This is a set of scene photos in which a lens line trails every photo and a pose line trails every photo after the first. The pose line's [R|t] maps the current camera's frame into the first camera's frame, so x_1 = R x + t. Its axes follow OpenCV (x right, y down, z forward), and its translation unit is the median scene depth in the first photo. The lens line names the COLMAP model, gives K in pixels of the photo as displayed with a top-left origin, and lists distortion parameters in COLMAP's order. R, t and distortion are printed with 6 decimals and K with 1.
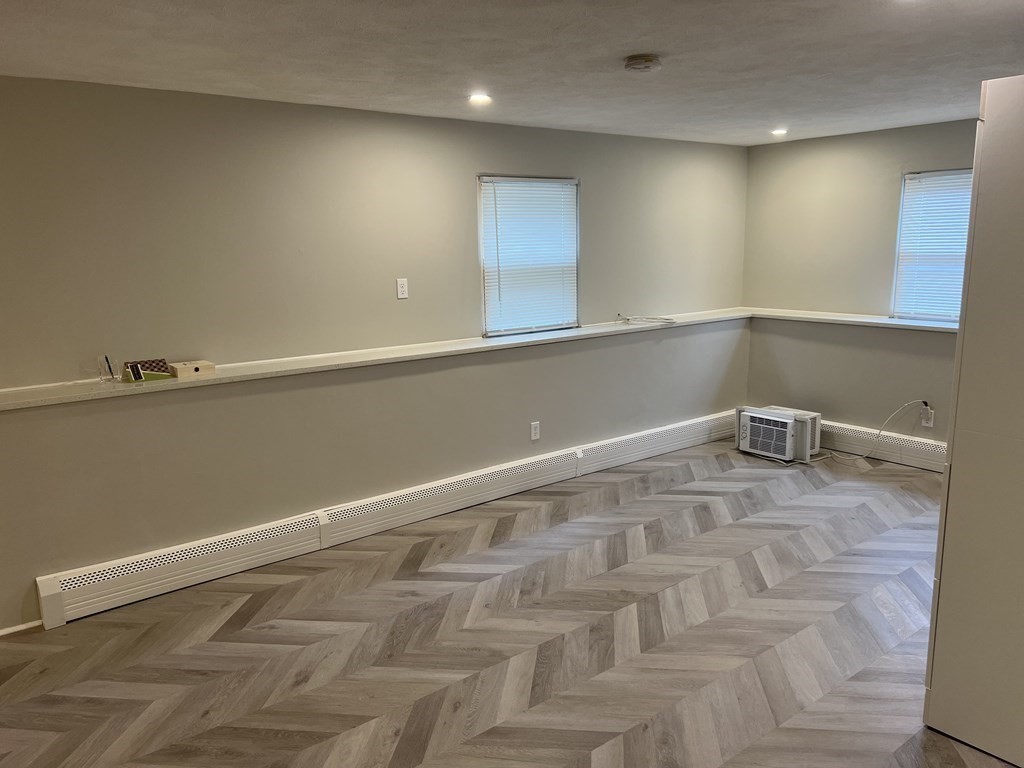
lens RADIAL K [[768.9, 0, 519.4], [0, 768.9, 388.0], [0, 0, 1]] dist [0.049234, -0.053869]
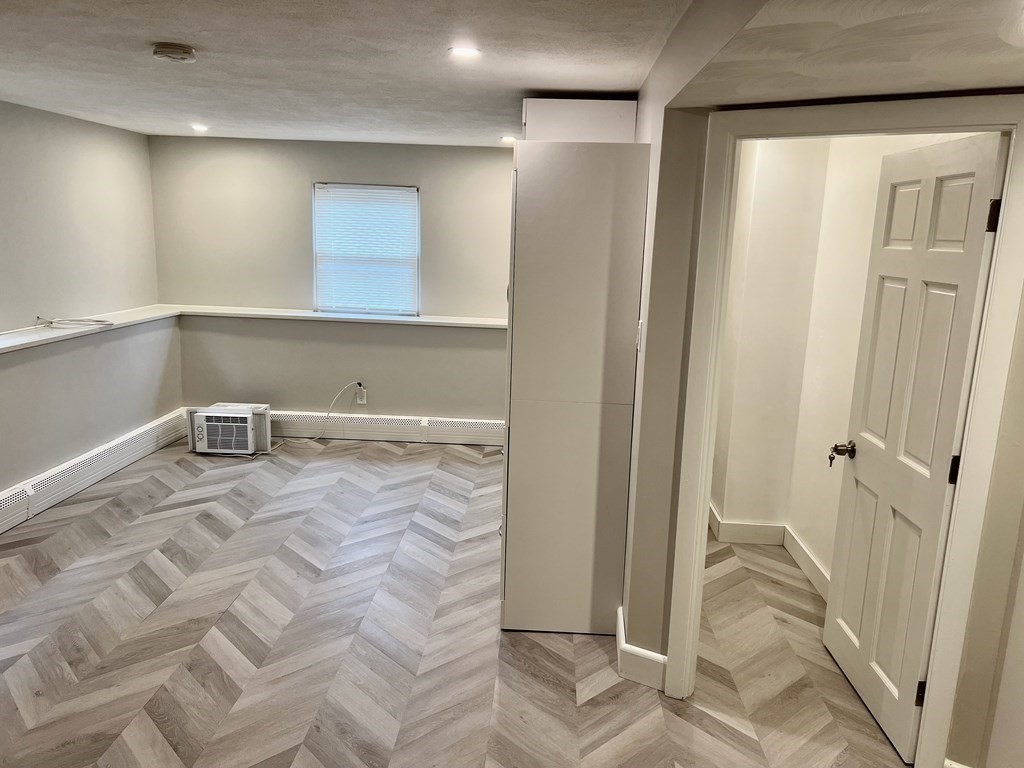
lens RADIAL K [[768.9, 0, 519.4], [0, 768.9, 388.0], [0, 0, 1]] dist [0.049234, -0.053869]
pose [[0.655235, -0.111904, 0.747090, -0.200213], [0.099392, 0.993141, 0.061587, -0.023671], [-0.748858, 0.033901, 0.661863, 0.057283]]
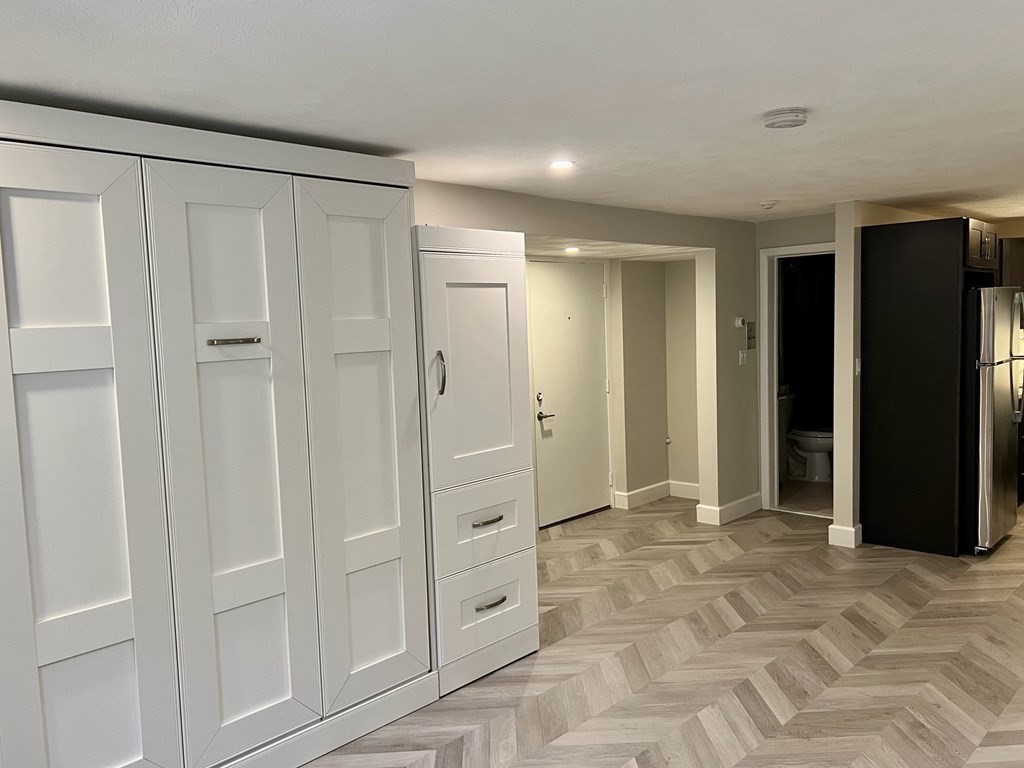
lens RADIAL K [[816.2, 0, 522.3], [0, 816.2, 381.4], [0, 0, 1]] dist [0.086161, -0.122446]
pose [[-0.987962, 0.062557, -0.141484, 0.390898], [0.023757, 0.965094, 0.260824, -0.247118], [0.152862, 0.254323, -0.954962, 1.245046]]
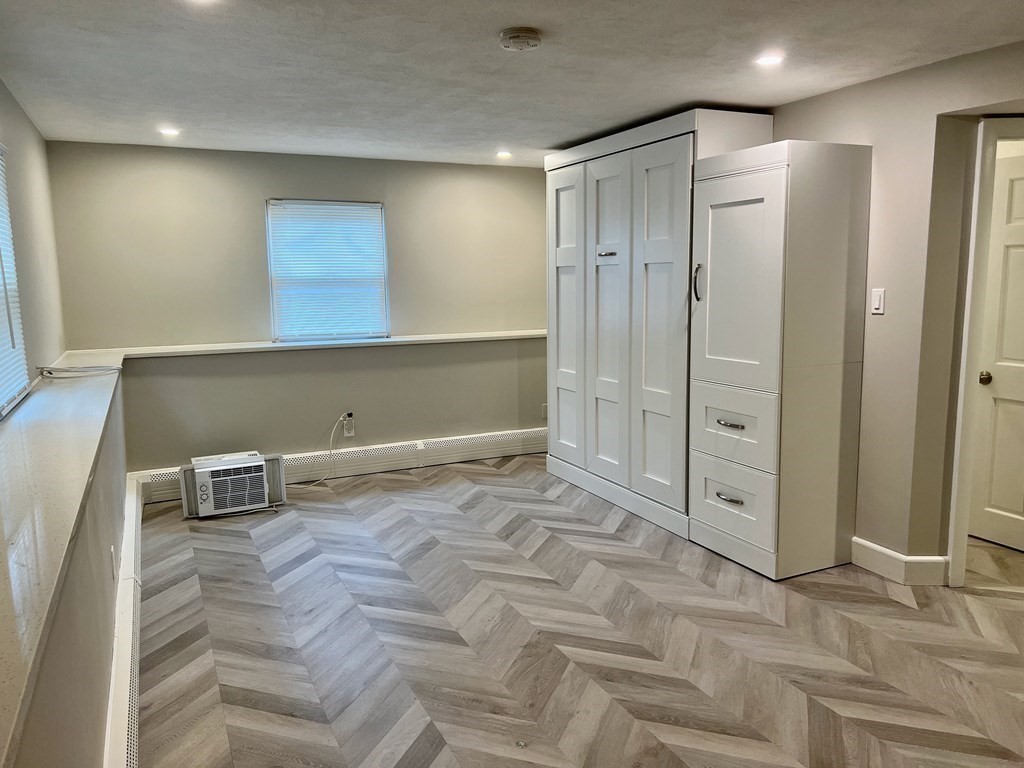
lens RADIAL K [[768.9, 0, 519.4], [0, 768.9, 388.0], [0, 0, 1]] dist [0.049234, -0.053869]
pose [[0.225363, -0.130981, 0.965430, -0.483863], [0.194455, 0.977031, 0.087163, -0.068794], [-0.954672, 0.168089, 0.245657, 0.548545]]
